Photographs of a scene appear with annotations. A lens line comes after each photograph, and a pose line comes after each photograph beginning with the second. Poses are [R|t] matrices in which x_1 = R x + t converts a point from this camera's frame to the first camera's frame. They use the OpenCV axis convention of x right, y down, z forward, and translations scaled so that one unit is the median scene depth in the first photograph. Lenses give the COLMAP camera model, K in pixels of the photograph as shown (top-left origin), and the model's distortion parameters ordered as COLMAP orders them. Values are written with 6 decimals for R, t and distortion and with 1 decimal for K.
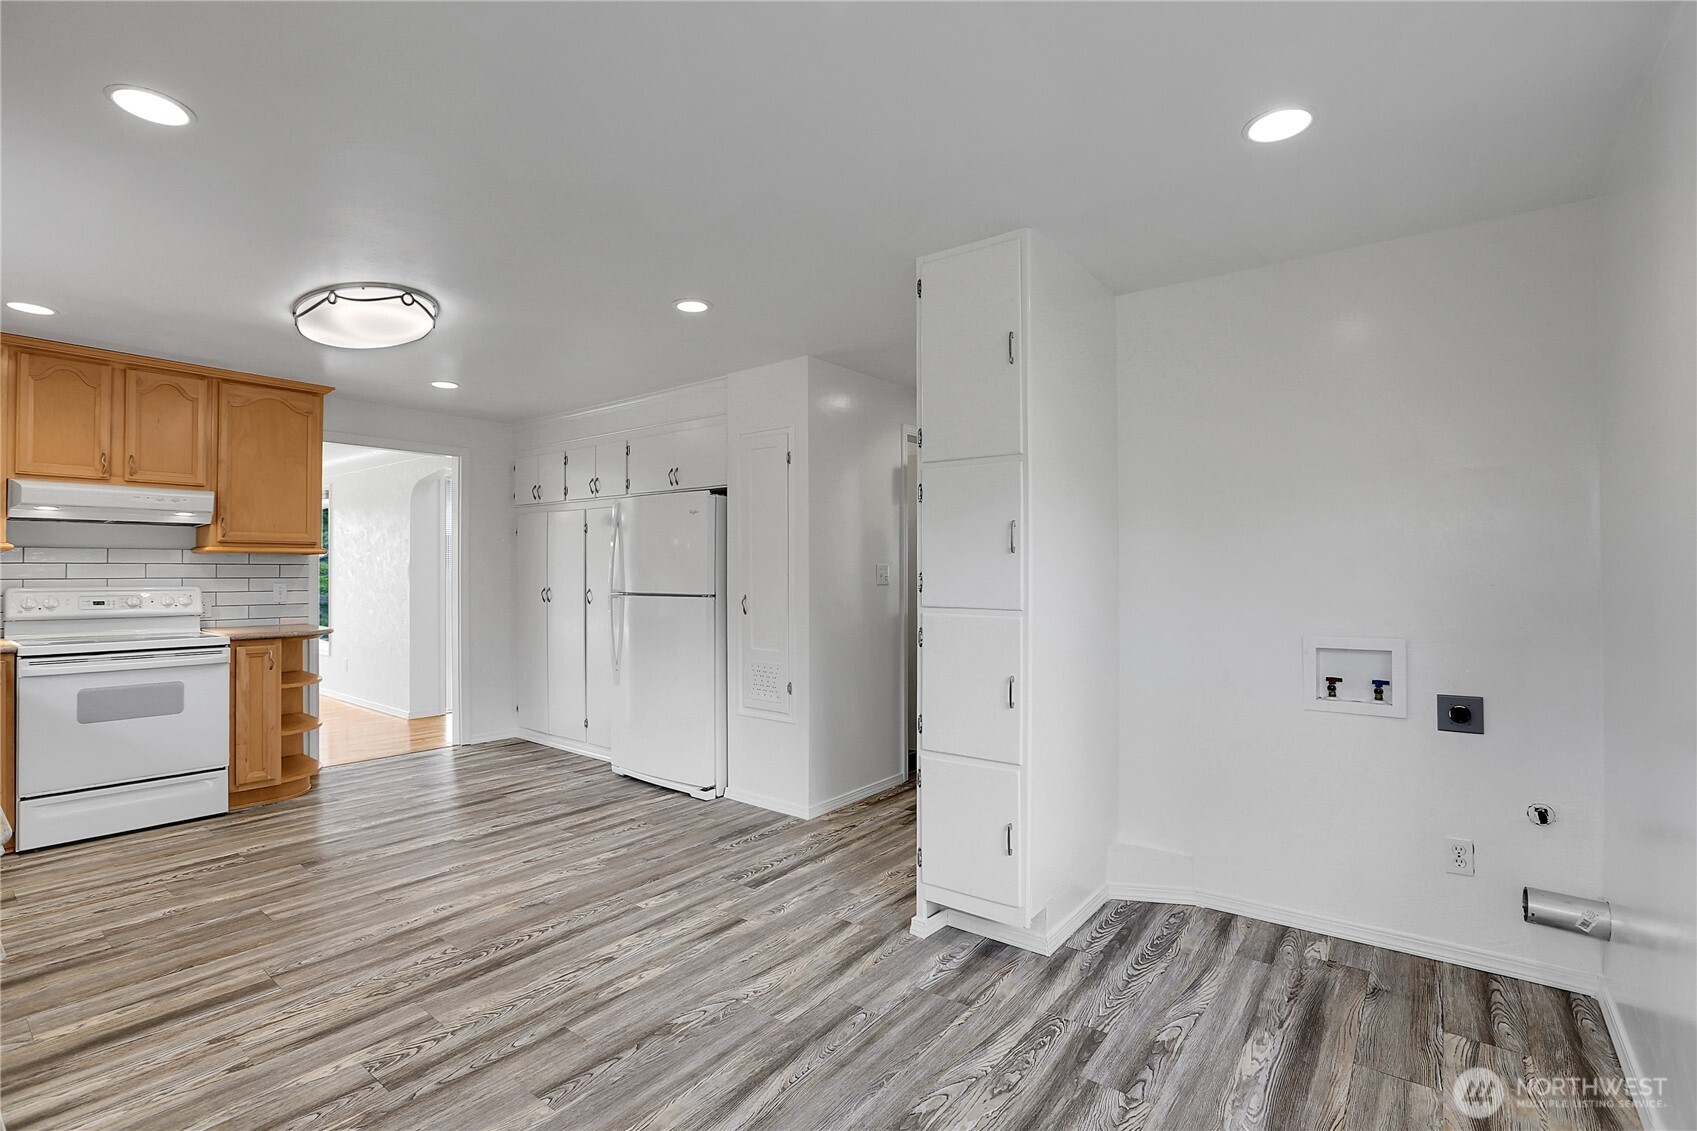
lens RADIAL K [[784.5, 0, 842.9], [0, 784.5, 570.1], [0, 0, 1]] dist [-0.020364, 0.001393]
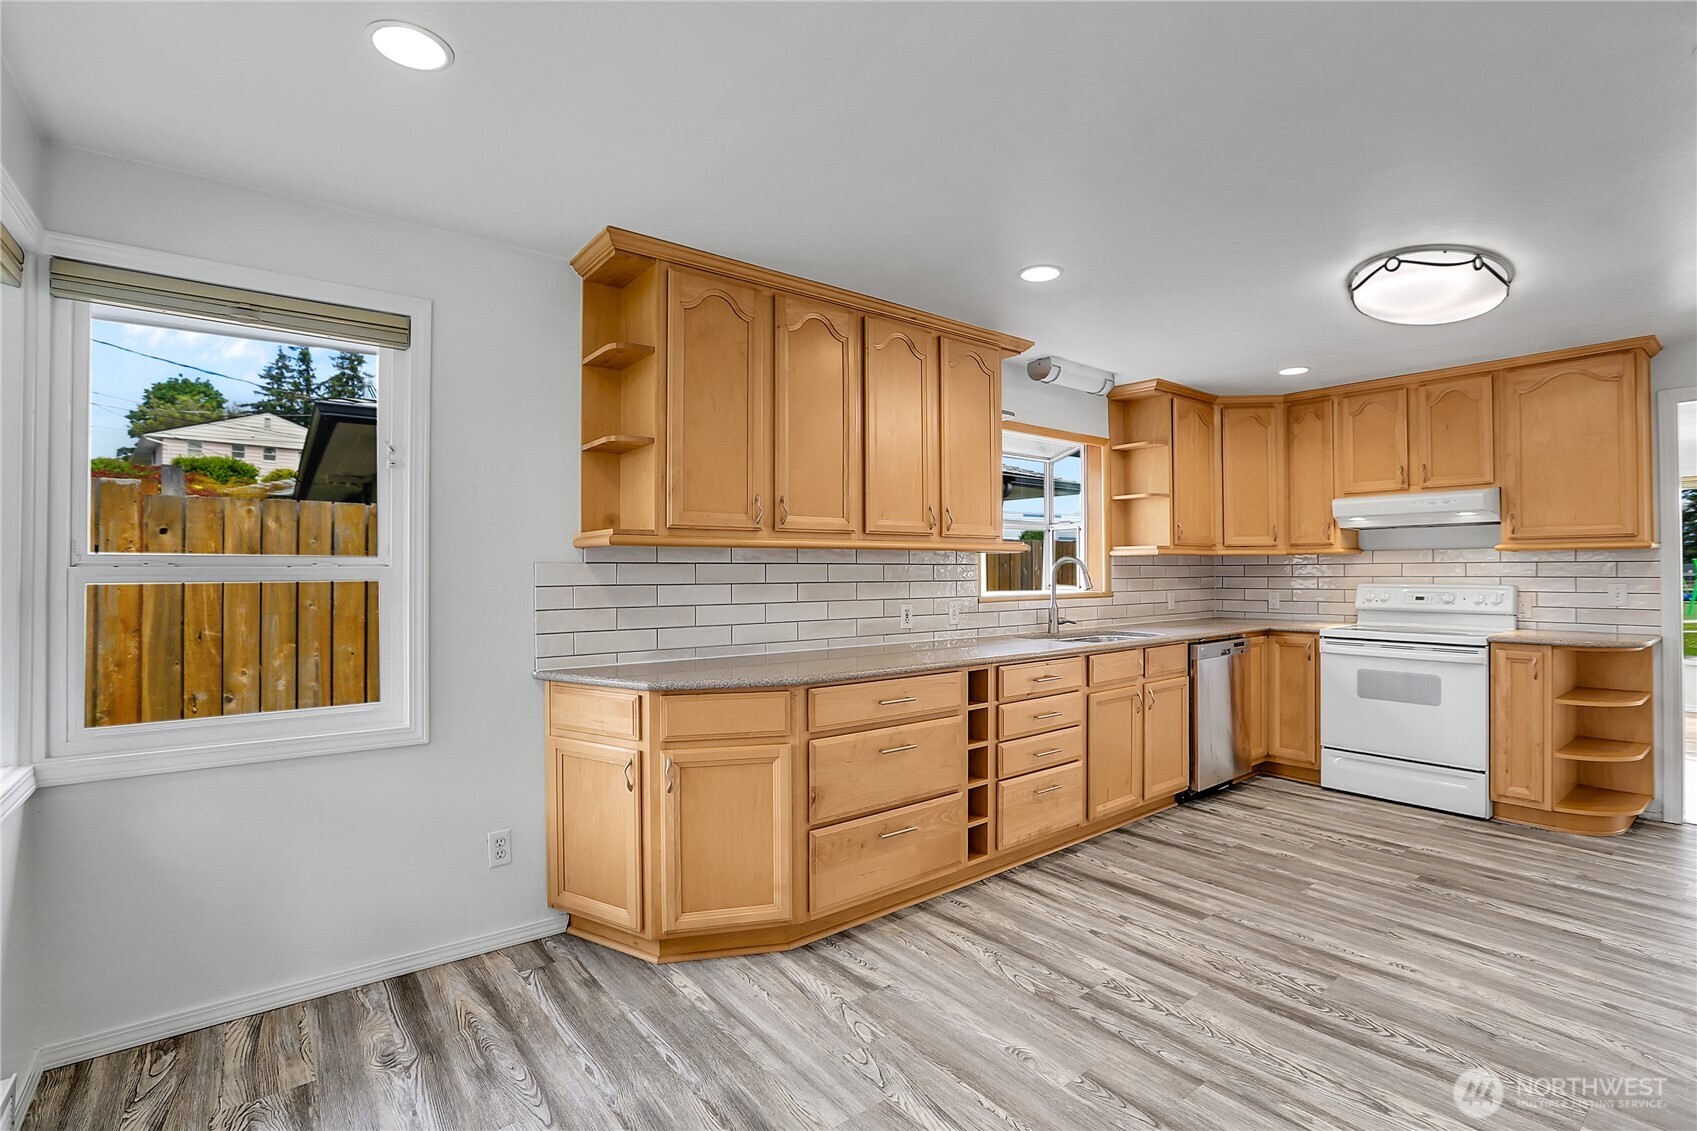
lens RADIAL K [[784.5, 0, 842.9], [0, 784.5, 570.1], [0, 0, 1]] dist [-0.020364, 0.001393]
pose [[-0.243420, -0.000053, -0.969921, 0.440947], [0.004185, 0.999991, -0.001105, -0.000896], [0.969912, -0.004328, -0.243418, 0.592456]]
